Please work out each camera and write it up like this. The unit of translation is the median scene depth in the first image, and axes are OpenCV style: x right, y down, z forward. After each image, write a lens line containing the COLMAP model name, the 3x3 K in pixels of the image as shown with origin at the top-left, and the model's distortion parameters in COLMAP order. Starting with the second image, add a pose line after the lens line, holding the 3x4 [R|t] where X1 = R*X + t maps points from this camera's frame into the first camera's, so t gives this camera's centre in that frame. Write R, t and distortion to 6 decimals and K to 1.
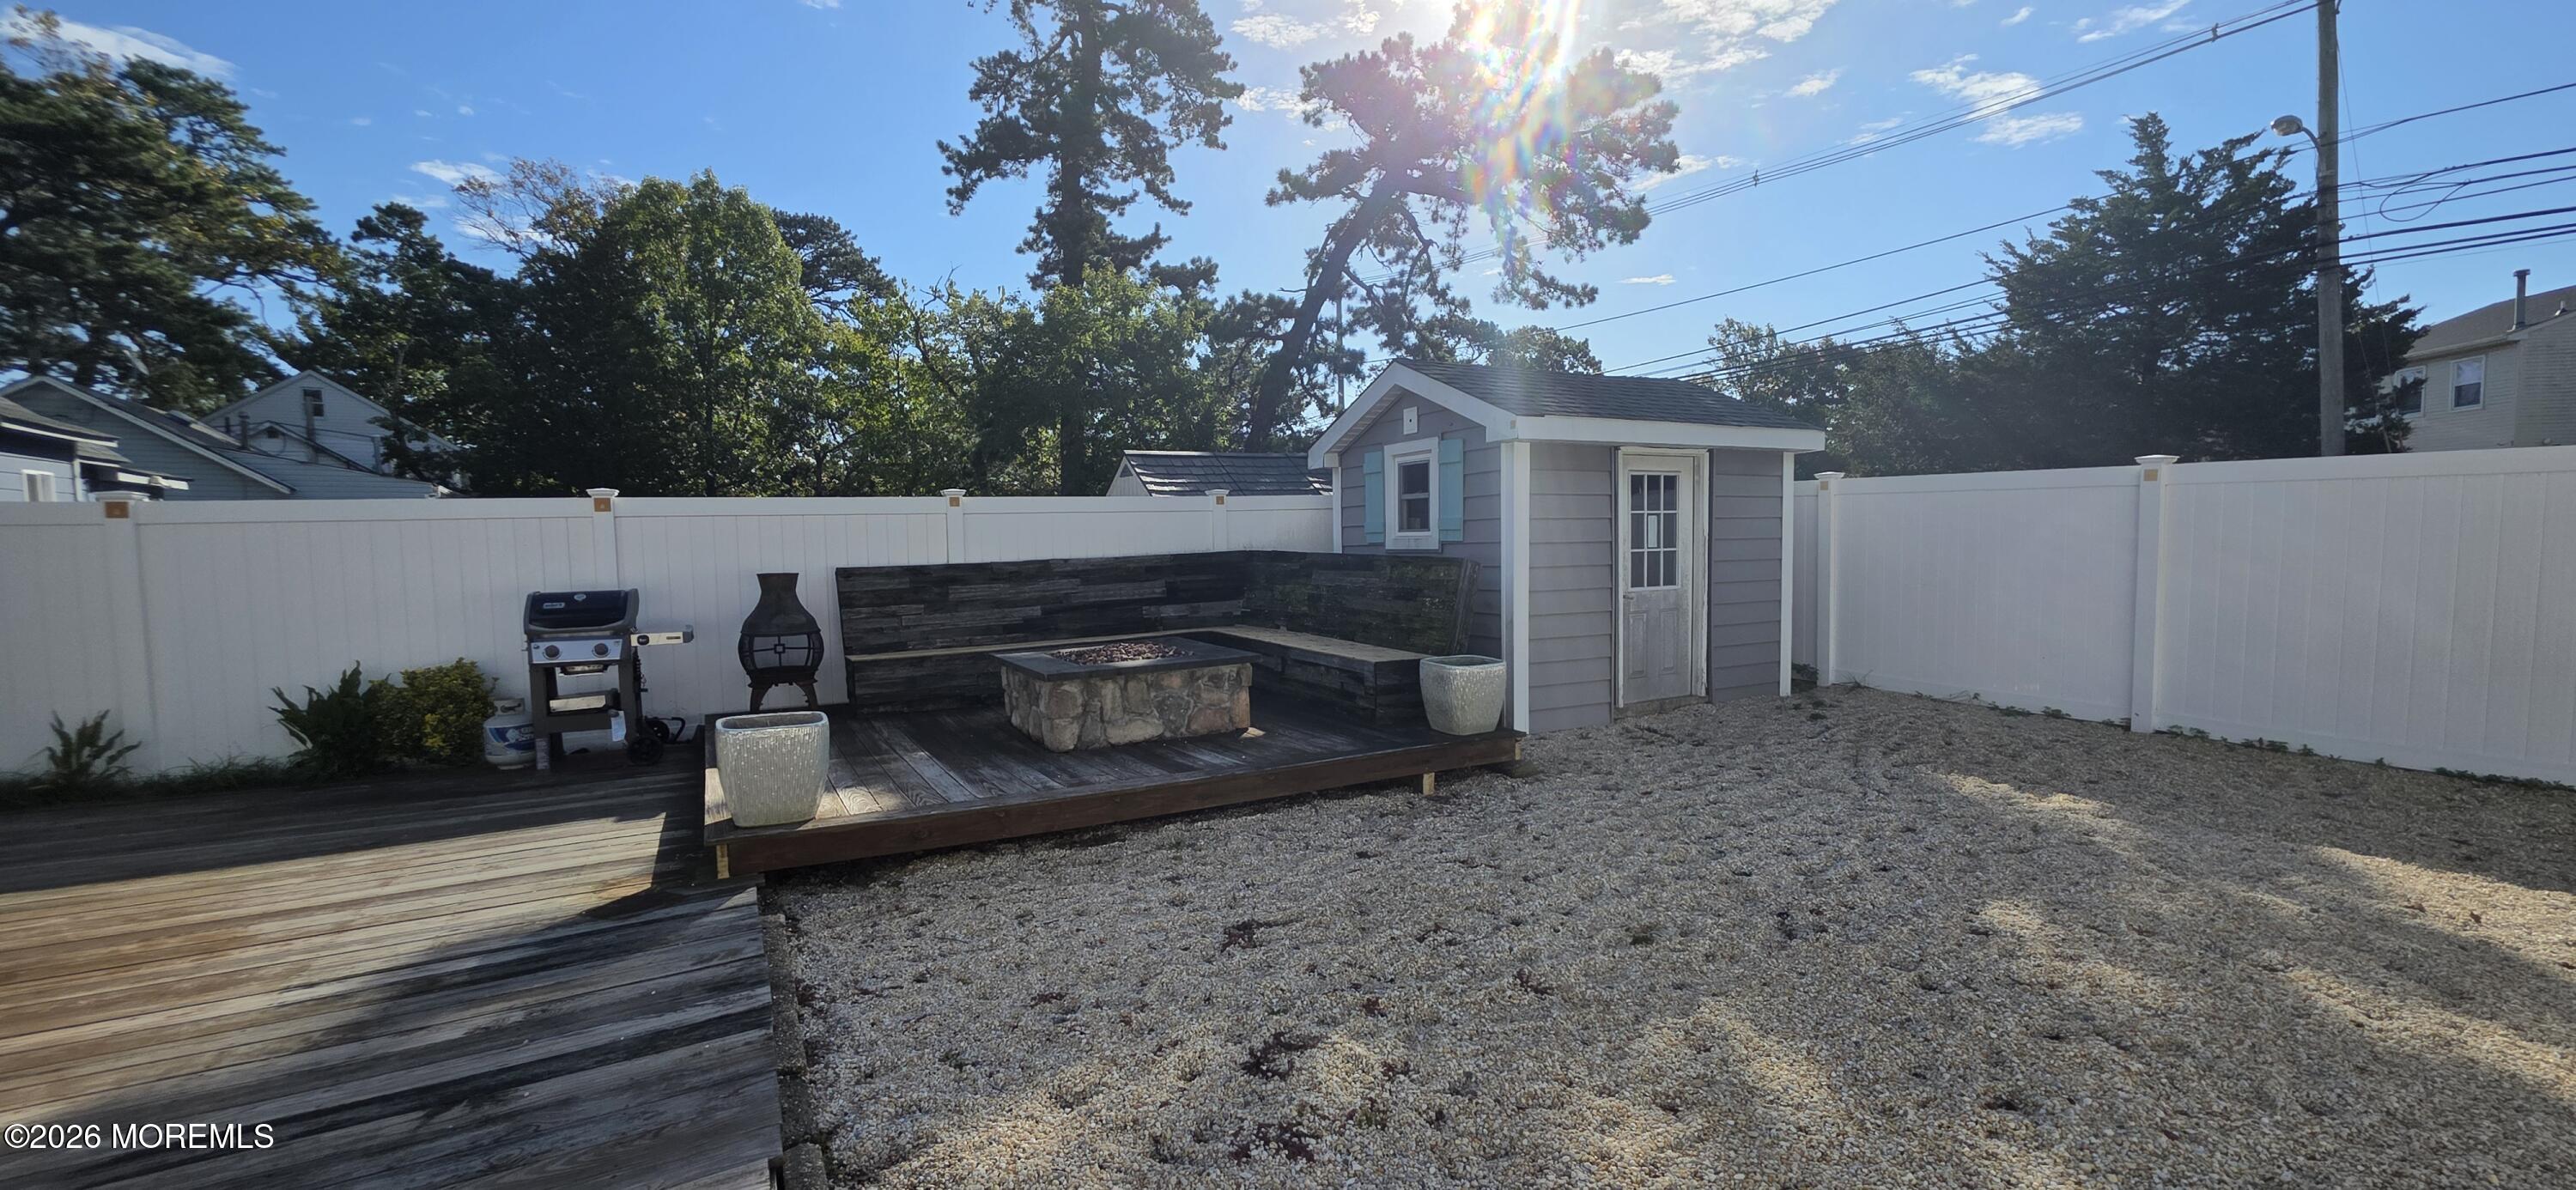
lens RADIAL K [[1030.8, 0, 1290.7], [0, 1030.8, 603.9], [0, 0, 1]] dist [0.000341, -0.000243]
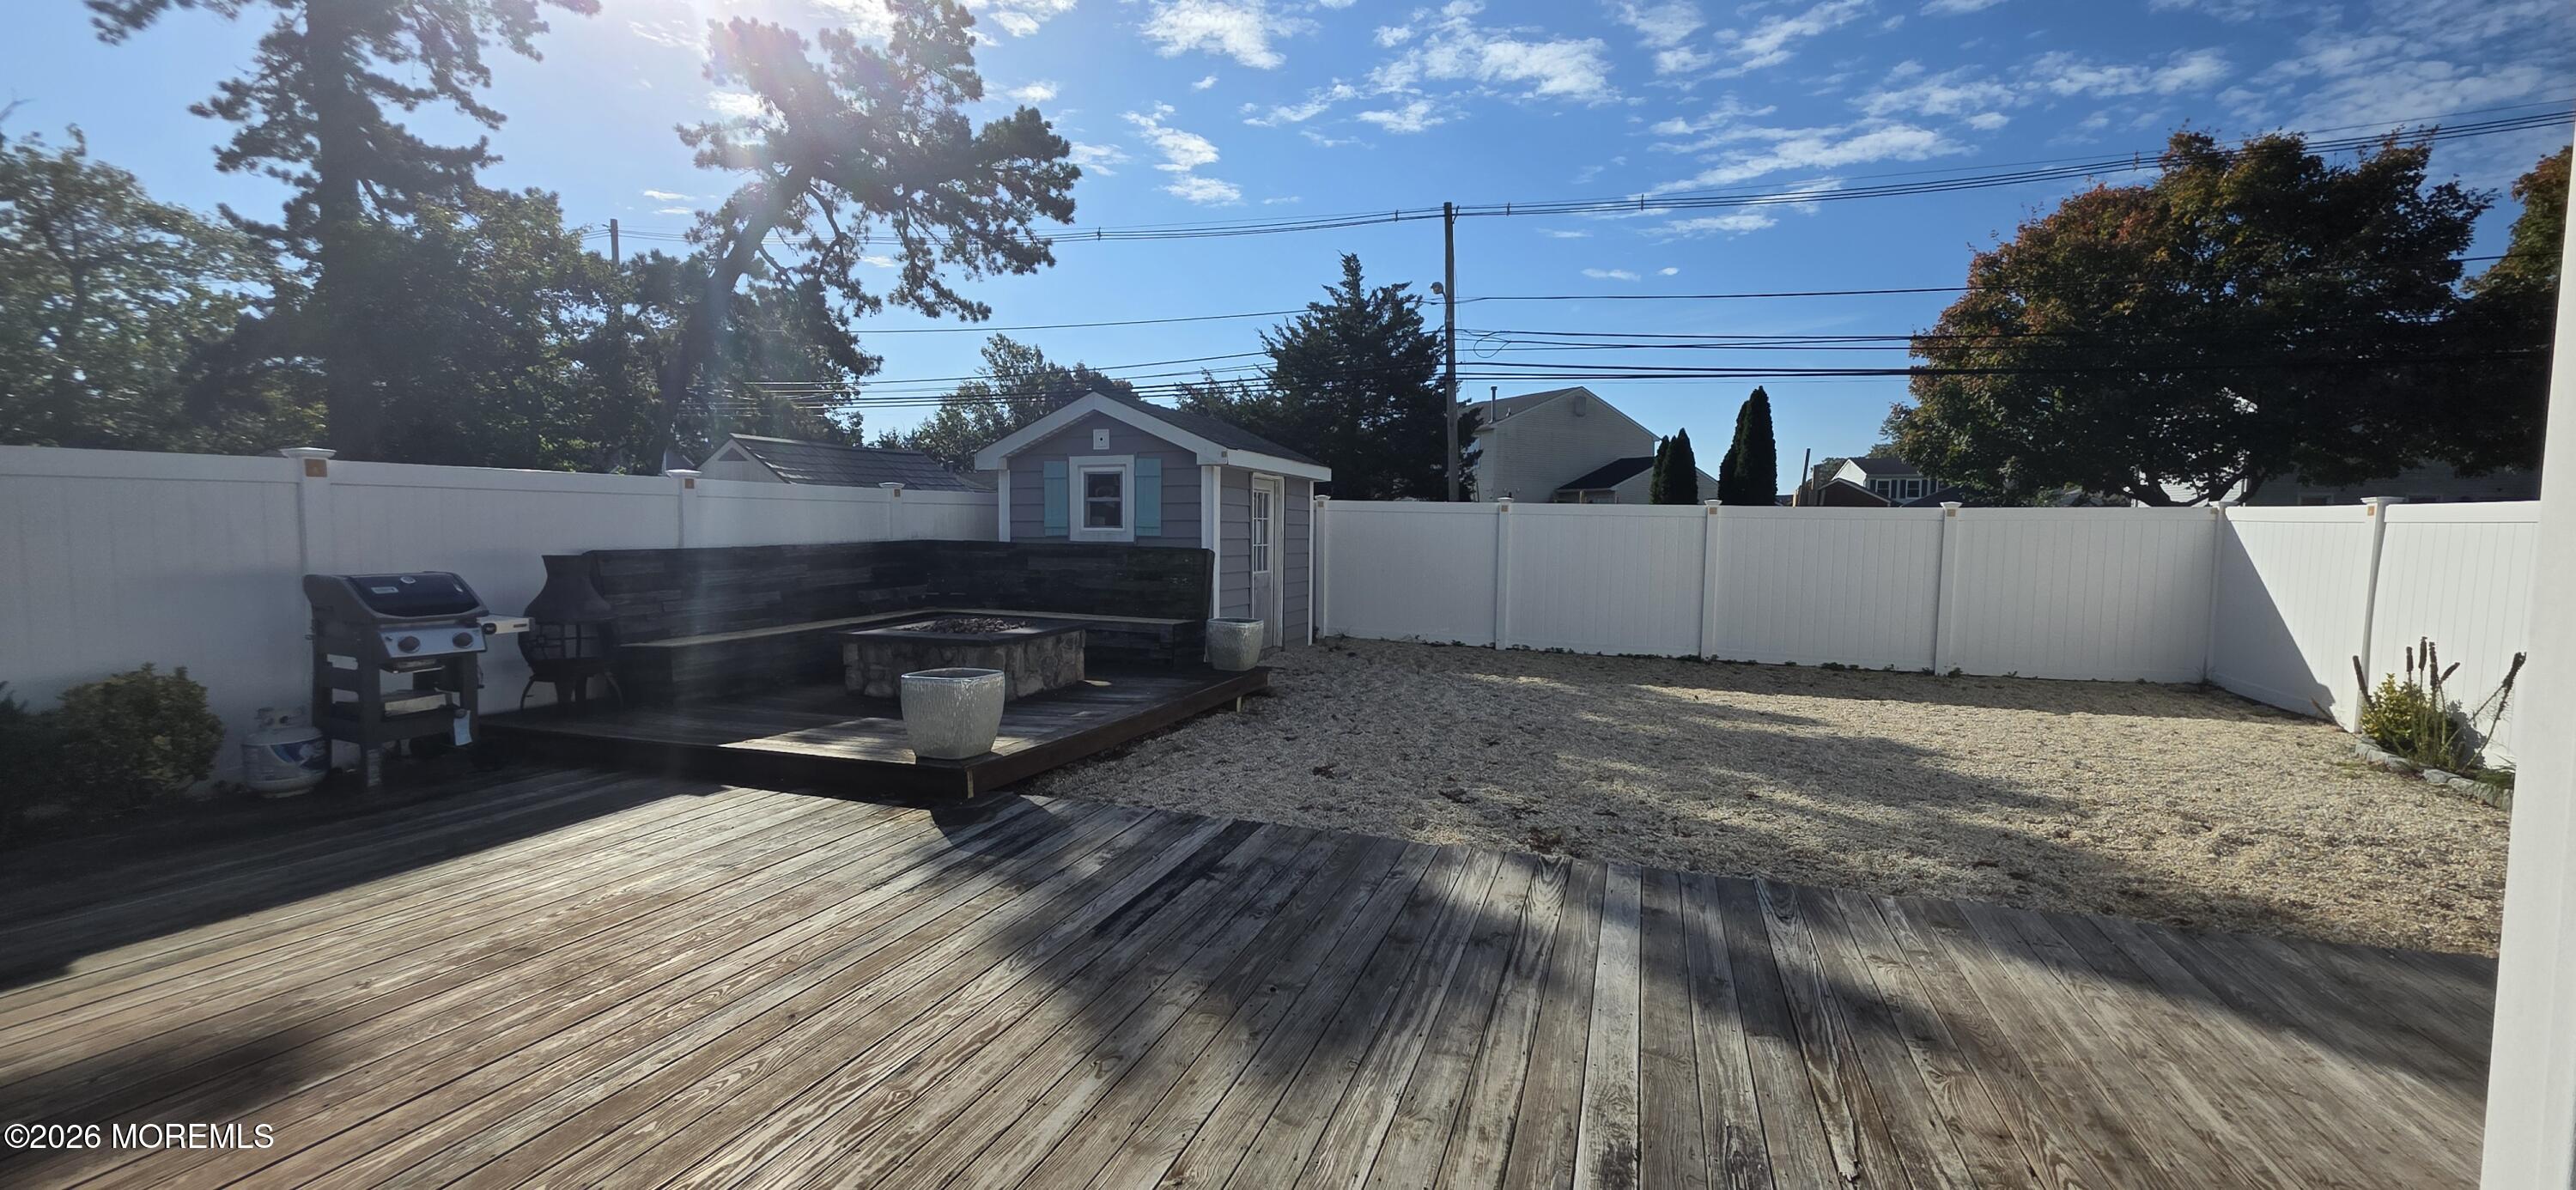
lens RADIAL K [[1030.8, 0, 1290.7], [0, 1030.8, 603.9], [0, 0, 1]] dist [0.000341, -0.000243]
pose [[0.746350, -0.022219, 0.665183, -0.241356], [0.020342, 0.999737, 0.010570, 0.006350], [-0.665243, 0.005642, 0.746606, -0.040265]]
